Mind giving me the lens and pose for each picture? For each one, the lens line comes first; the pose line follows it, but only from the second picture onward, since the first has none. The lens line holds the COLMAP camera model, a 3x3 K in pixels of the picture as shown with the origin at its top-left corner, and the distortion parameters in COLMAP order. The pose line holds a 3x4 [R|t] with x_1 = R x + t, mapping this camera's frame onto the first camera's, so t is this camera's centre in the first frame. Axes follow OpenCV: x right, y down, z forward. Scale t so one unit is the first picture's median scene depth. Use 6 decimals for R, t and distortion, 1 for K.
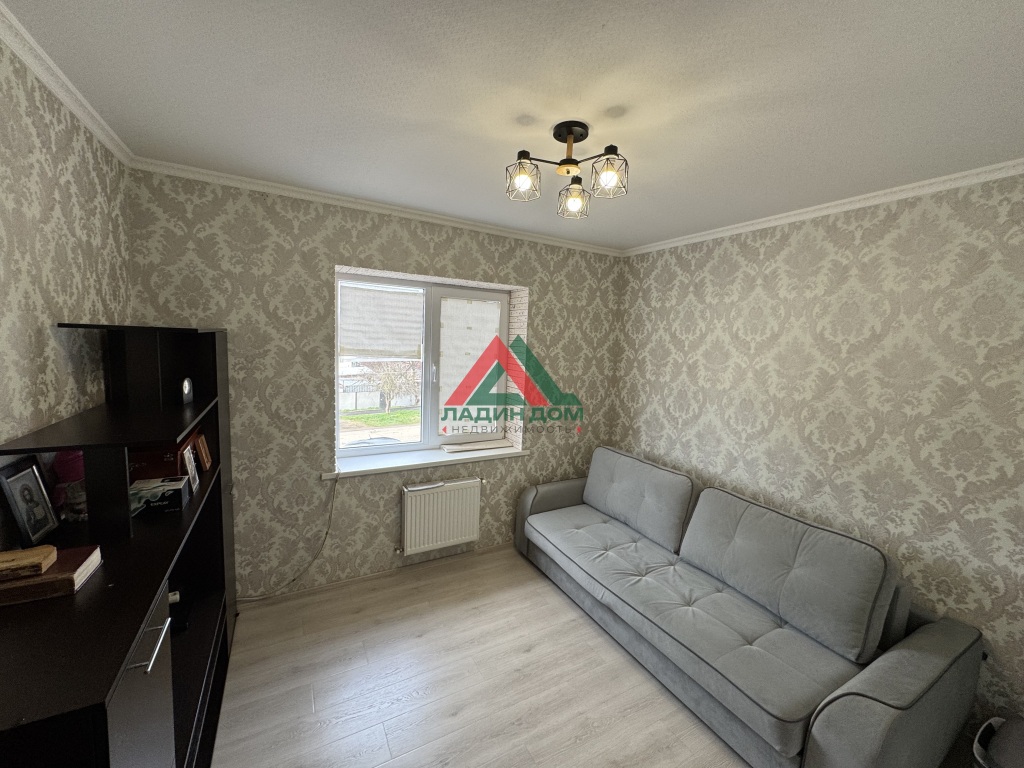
lens RADIAL K [[408.8, 0, 512.0], [0, 408.8, 384.0], [0, 0, 1]] dist [-0.004505, 0.000673]
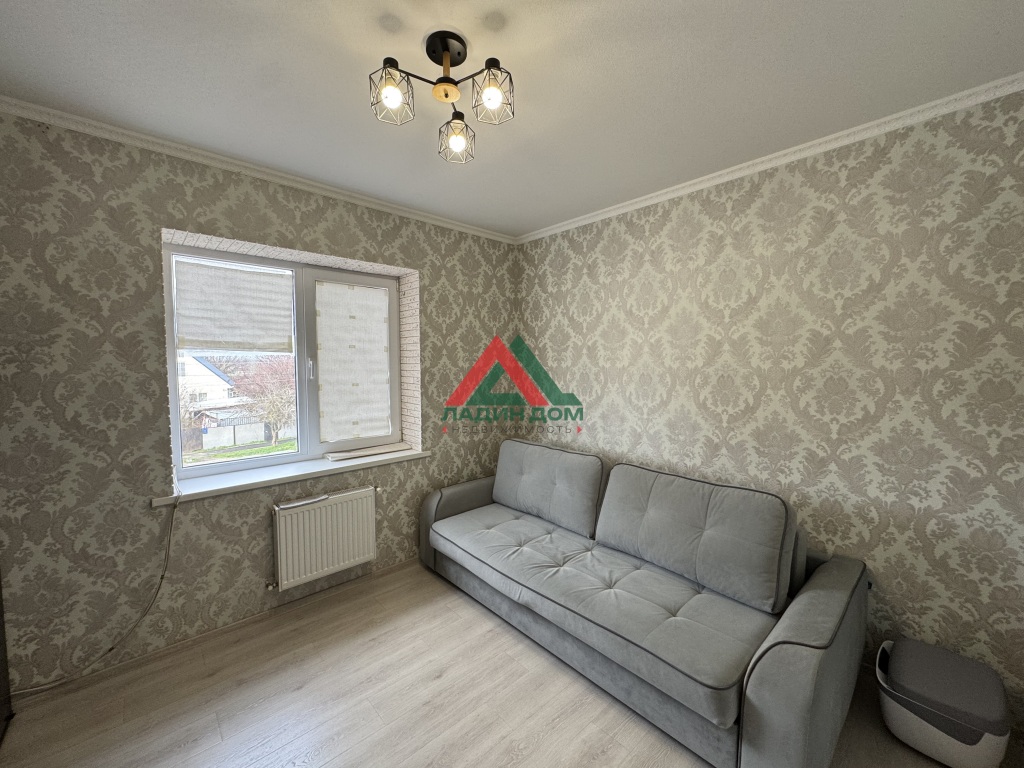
lens RADIAL K [[408.8, 0, 512.0], [0, 408.8, 384.0], [0, 0, 1]] dist [-0.004505, 0.000673]
pose [[0.971535, -0.057236, 0.229877, 0.023797], [0.068237, 0.996859, -0.040190, 0.083135], [-0.226855, 0.054732, 0.972389, 0.098664]]
